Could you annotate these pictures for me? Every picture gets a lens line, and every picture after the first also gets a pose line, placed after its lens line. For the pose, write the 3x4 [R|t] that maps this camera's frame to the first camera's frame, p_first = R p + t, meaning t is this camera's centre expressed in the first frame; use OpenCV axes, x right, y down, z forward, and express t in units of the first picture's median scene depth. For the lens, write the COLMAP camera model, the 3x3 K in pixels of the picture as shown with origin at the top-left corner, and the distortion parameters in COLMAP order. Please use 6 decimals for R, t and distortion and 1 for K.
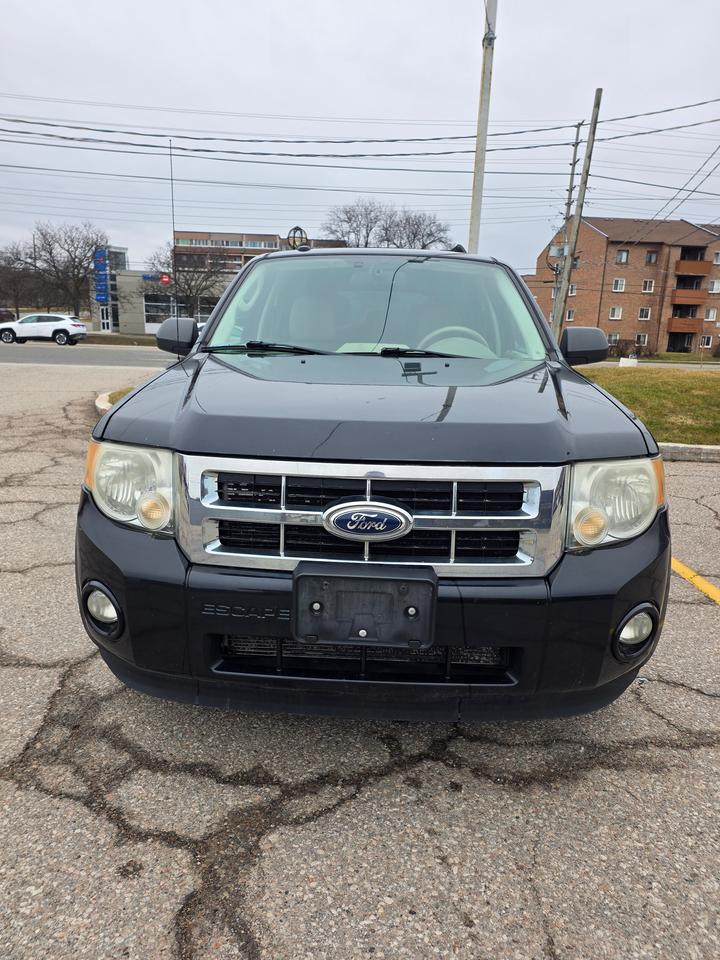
lens RADIAL K [[635.6, 0, 363.9], [0, 635.6, 487.4], [0, 0, 1]] dist [0.032915, -0.003596]
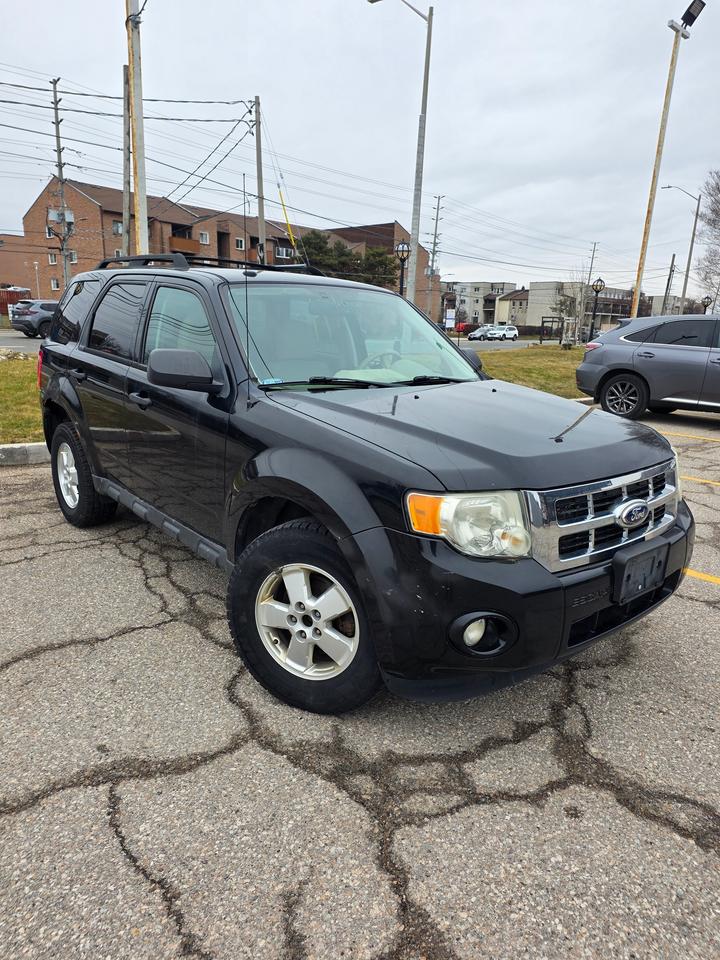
lens RADIAL K [[633.6, 0, 360.0], [0, 633.6, 480.0], [0, 0, 1]] dist [0.032812, -0.001243]
pose [[0.738653, -0.169448, 0.652441, -1.157278], [0.145375, 0.985157, 0.091275, -0.203159], [-0.658224, 0.027428, 0.752323, 0.239766]]
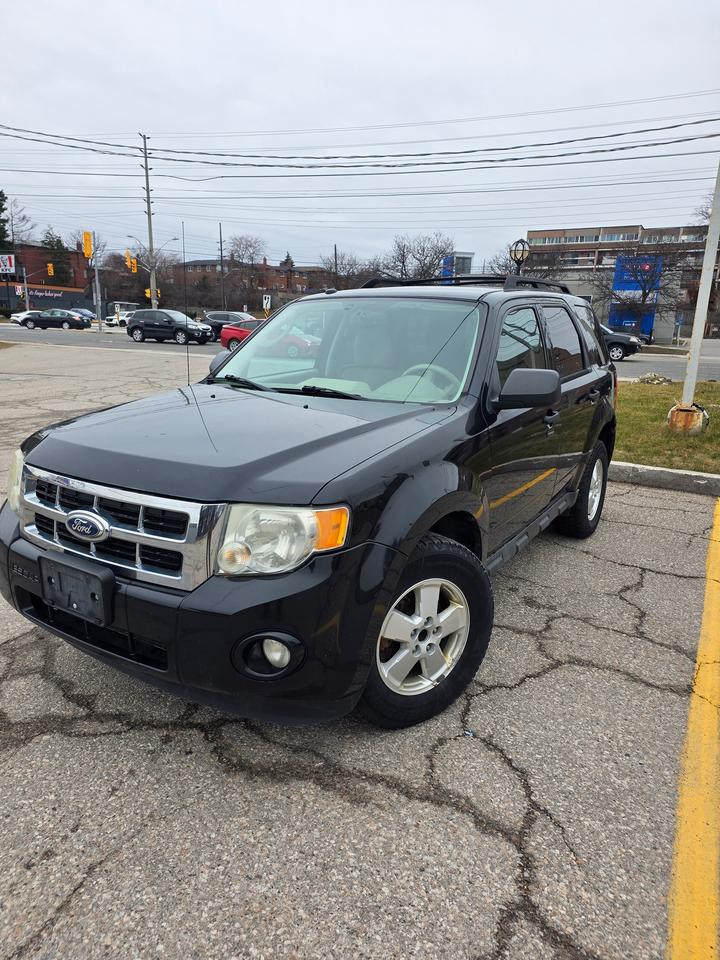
lens RADIAL K [[633.2, 0, 361.8], [0, 633.2, 509.7], [0, 0, 1]] dist [0.030162, -0.001449]
pose [[0.866033, 0.134702, -0.481501, 0.941281], [-0.118122, 0.990886, 0.064750, -0.110847], [0.485834, 0.000800, 0.874051, 0.089937]]
